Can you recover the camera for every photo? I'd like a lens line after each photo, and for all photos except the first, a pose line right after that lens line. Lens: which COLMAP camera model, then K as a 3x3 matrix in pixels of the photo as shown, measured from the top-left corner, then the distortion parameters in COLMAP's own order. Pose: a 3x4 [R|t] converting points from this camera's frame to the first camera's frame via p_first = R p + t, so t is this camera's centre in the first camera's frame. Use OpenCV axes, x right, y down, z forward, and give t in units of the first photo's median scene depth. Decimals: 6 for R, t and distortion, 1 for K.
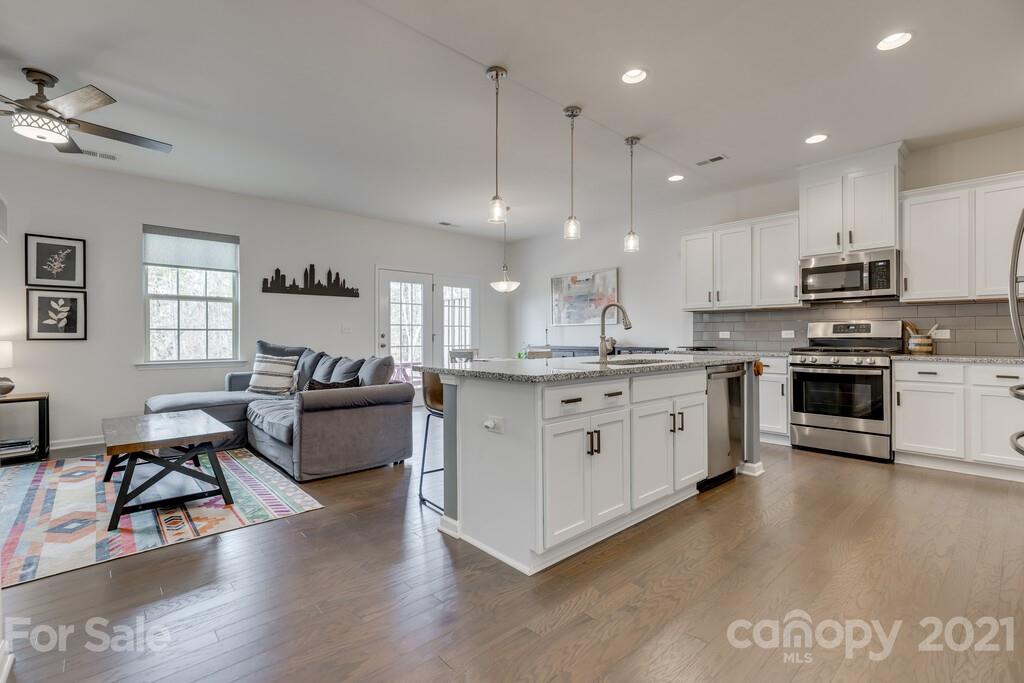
lens RADIAL K [[461.5, 0, 521.2], [0, 461.5, 333.5], [0, 0, 1]] dist [0.002607, 0.000075]
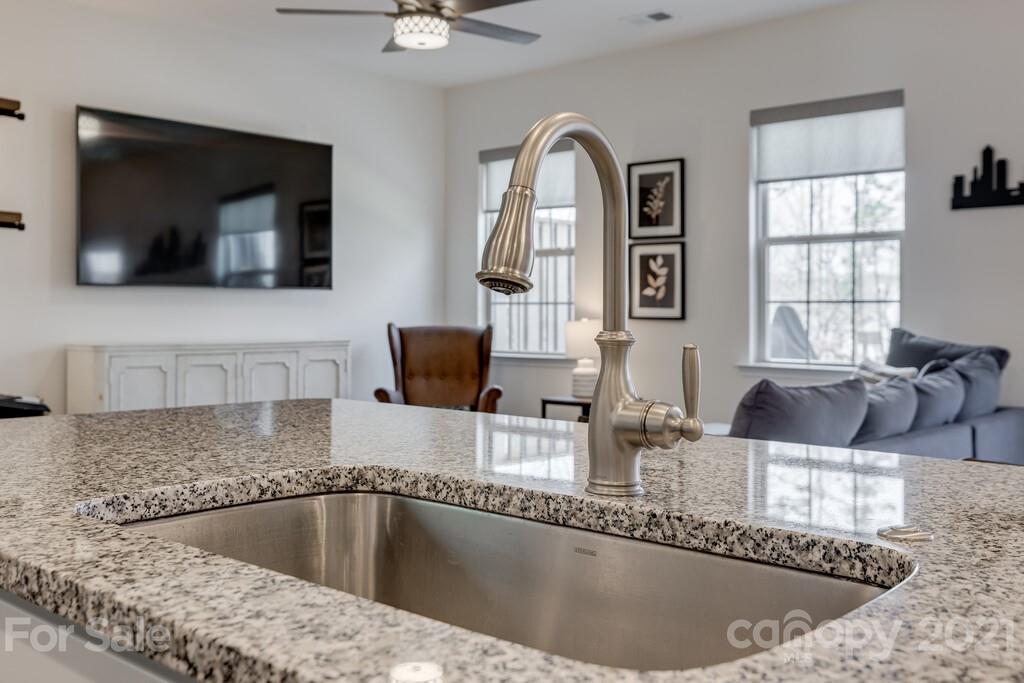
lens RADIAL K [[995.9, 0, 513.9], [0, 995.9, 315.2], [0, 0, 1]] dist [0.003524, -0.001385]
pose [[0.088473, 0.009581, -0.996032, 0.337694], [0.001157, 0.999952, 0.009721, -0.005203], [0.996078, -0.002013, 0.088458, 0.608690]]
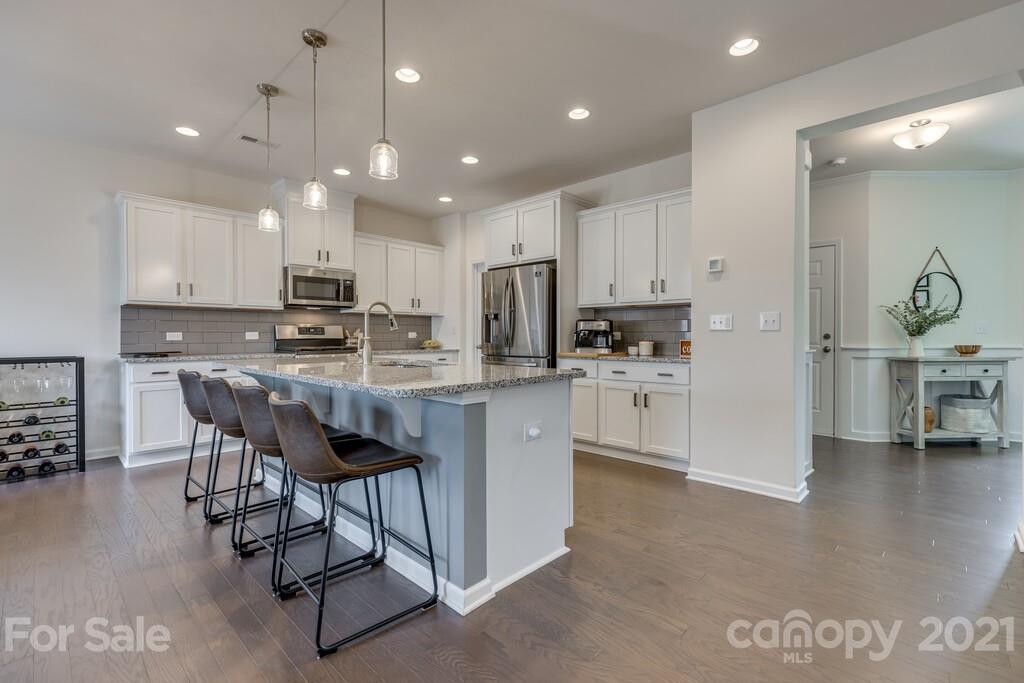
lens RADIAL K [[455.7, 0, 515.5], [0, 455.7, 337.1], [0, 0, 1]] dist [0.000797, 0.000055]
pose [[-0.061097, -0.001951, 0.998130, -0.452095], [-0.003787, 0.999991, 0.001723, 0.000767], [-0.998125, -0.003675, -0.061104, 0.501026]]
